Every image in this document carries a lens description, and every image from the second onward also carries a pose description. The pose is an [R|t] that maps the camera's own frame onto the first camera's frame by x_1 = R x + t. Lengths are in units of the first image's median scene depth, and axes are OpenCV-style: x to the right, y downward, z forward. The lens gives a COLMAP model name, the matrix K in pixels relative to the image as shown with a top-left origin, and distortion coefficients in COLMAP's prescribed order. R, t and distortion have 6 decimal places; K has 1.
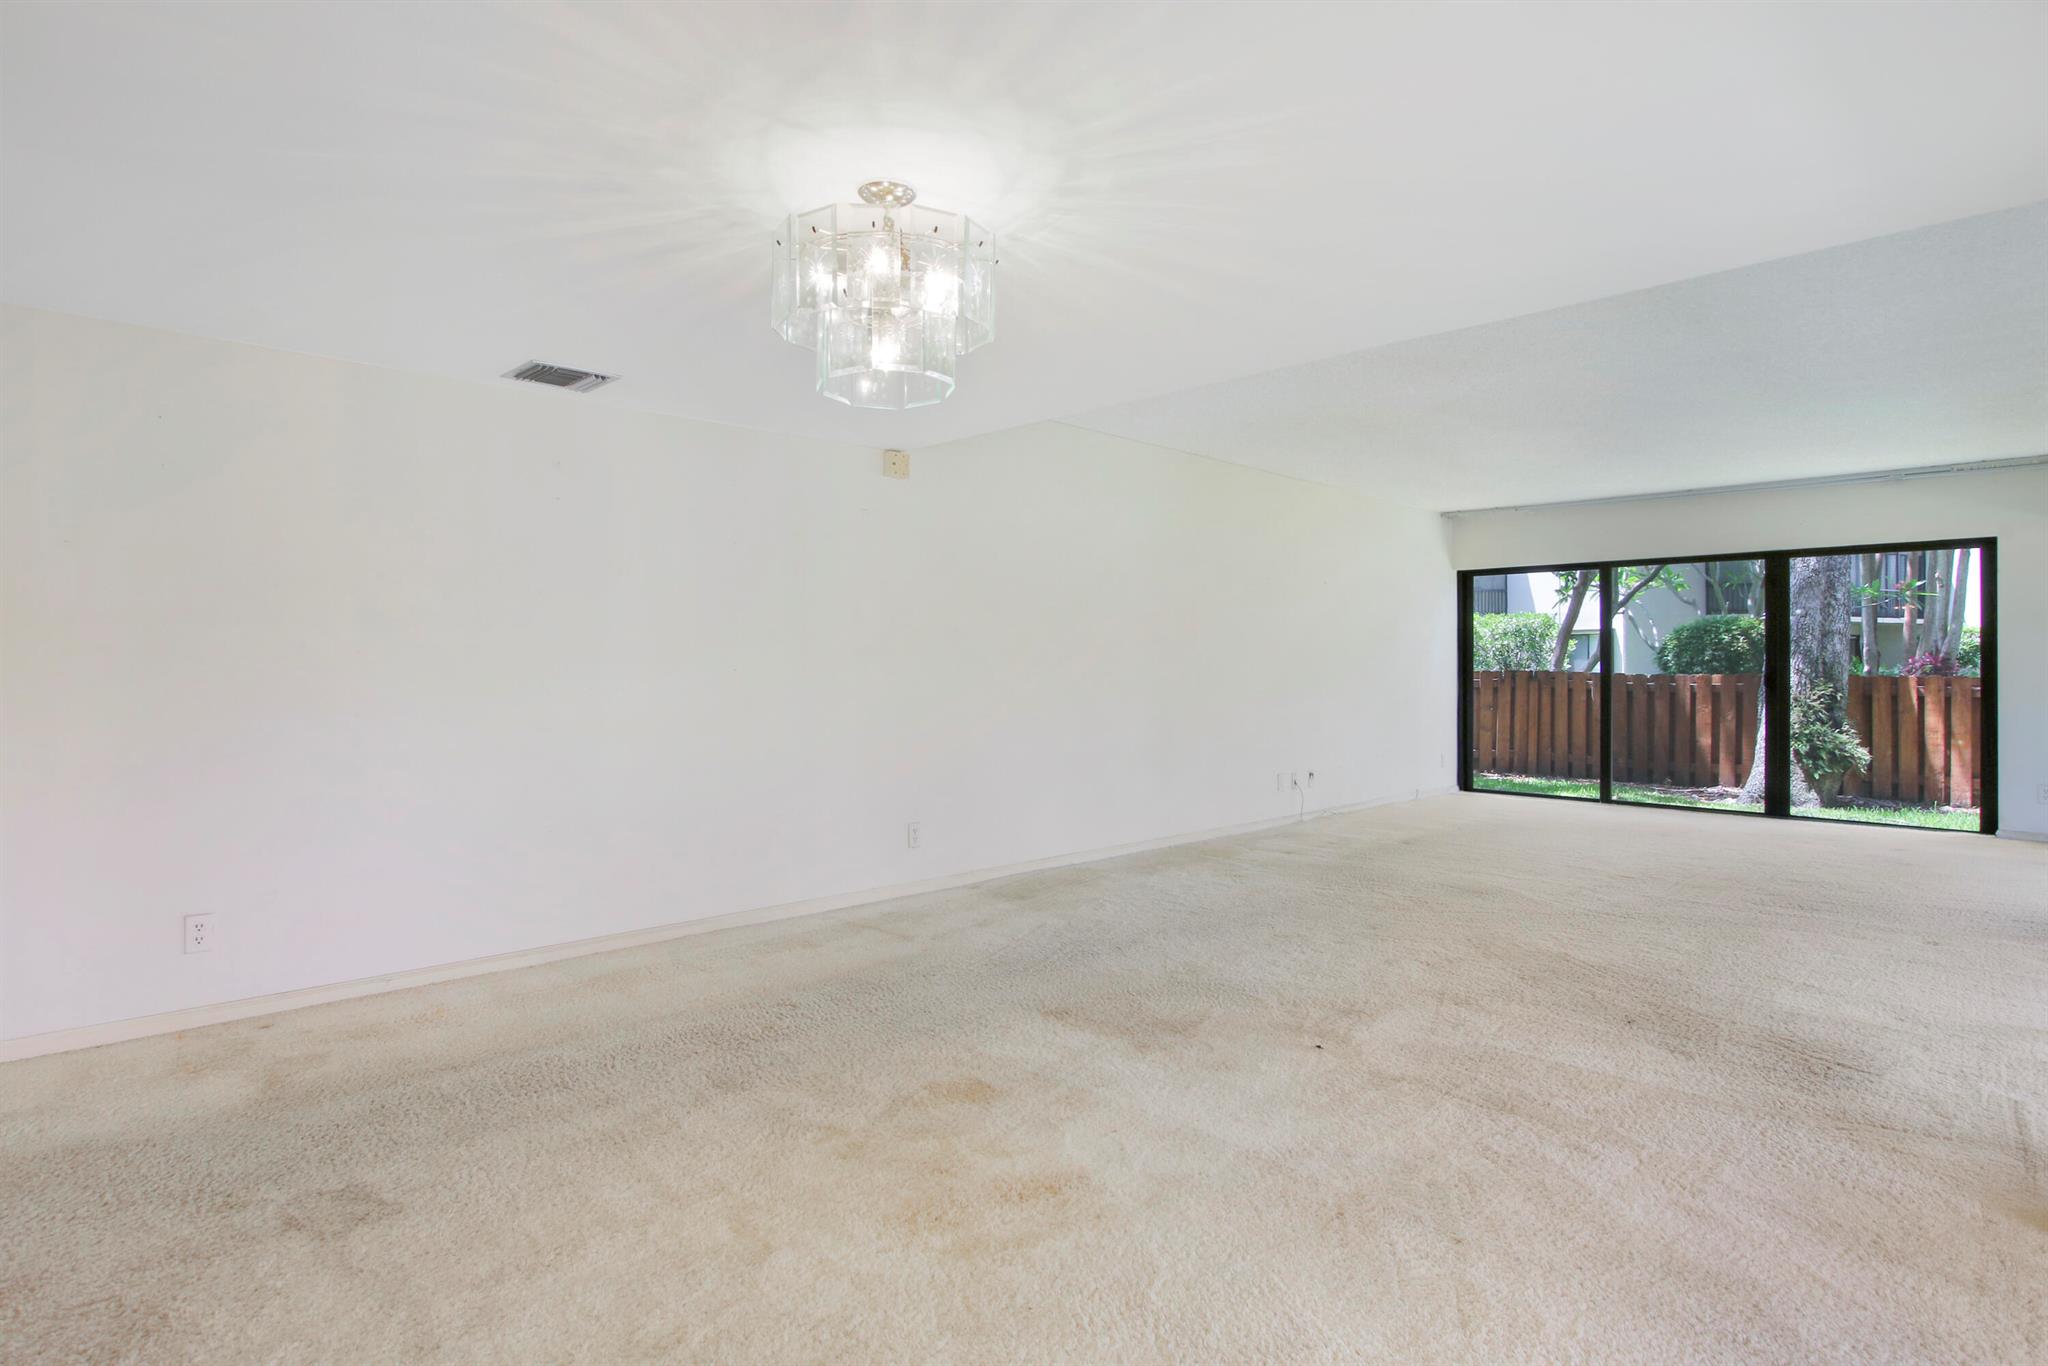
lens RADIAL K [[1079.0, 0, 1019.5], [0, 1079.0, 674.5], [0, 0, 1]] dist [-0.019151, 0.001873]
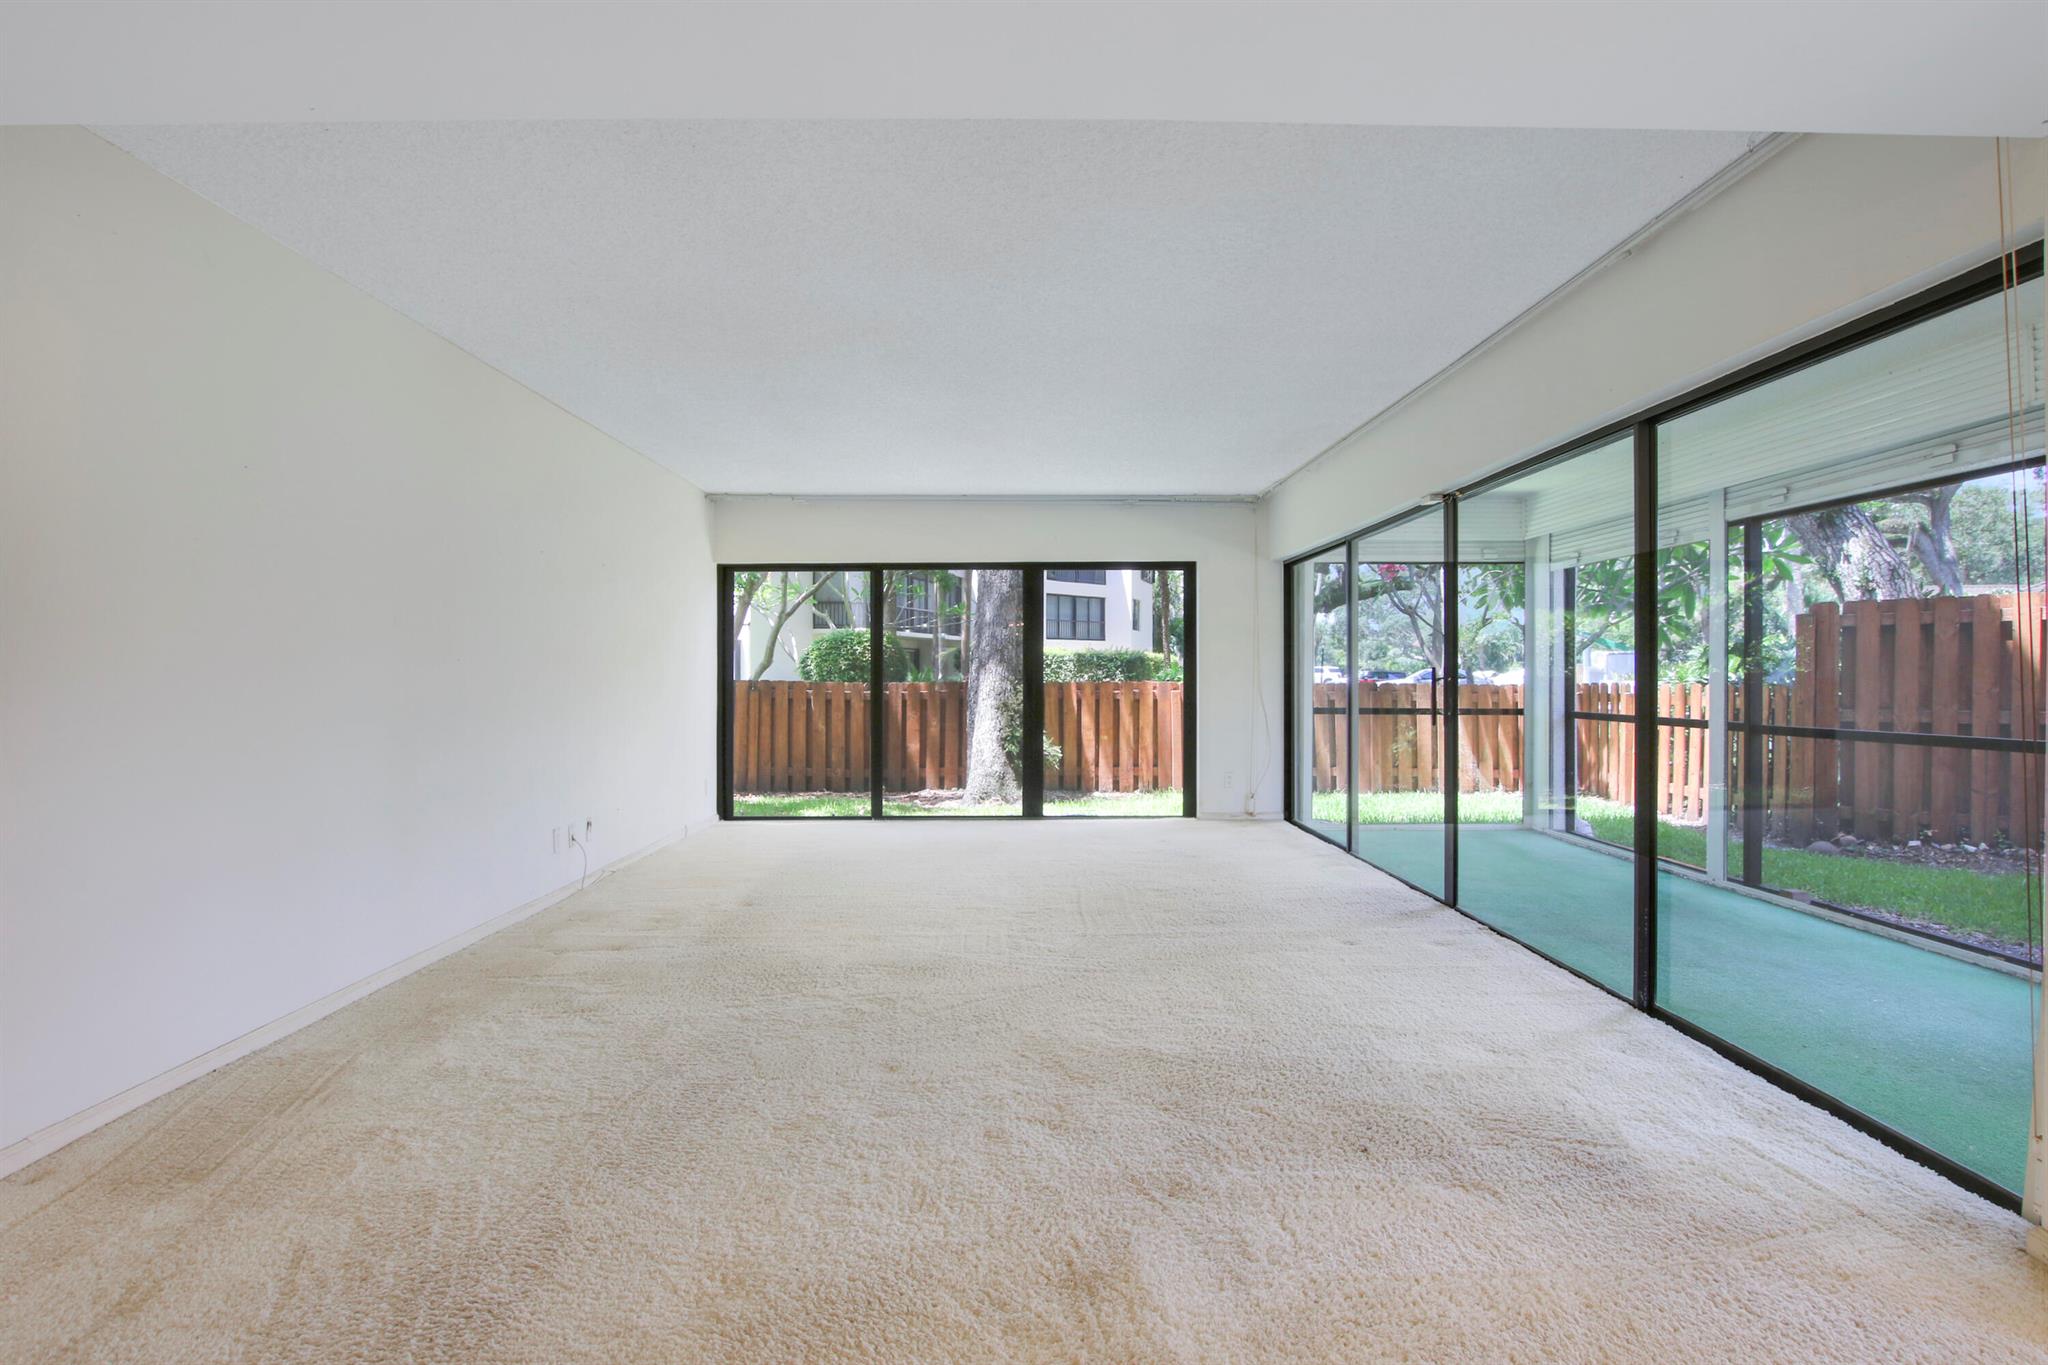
lens RADIAL K [[1079.0, 0, 1041.7], [0, 1079.0, 696.2], [0, 0, 1]] dist [-0.019151, 0.001873]
pose [[0.686678, -0.018132, 0.726736, -0.040045], [0.010790, 0.999833, 0.014751, -0.001057], [-0.726882, -0.002288, 0.686759, 0.222887]]
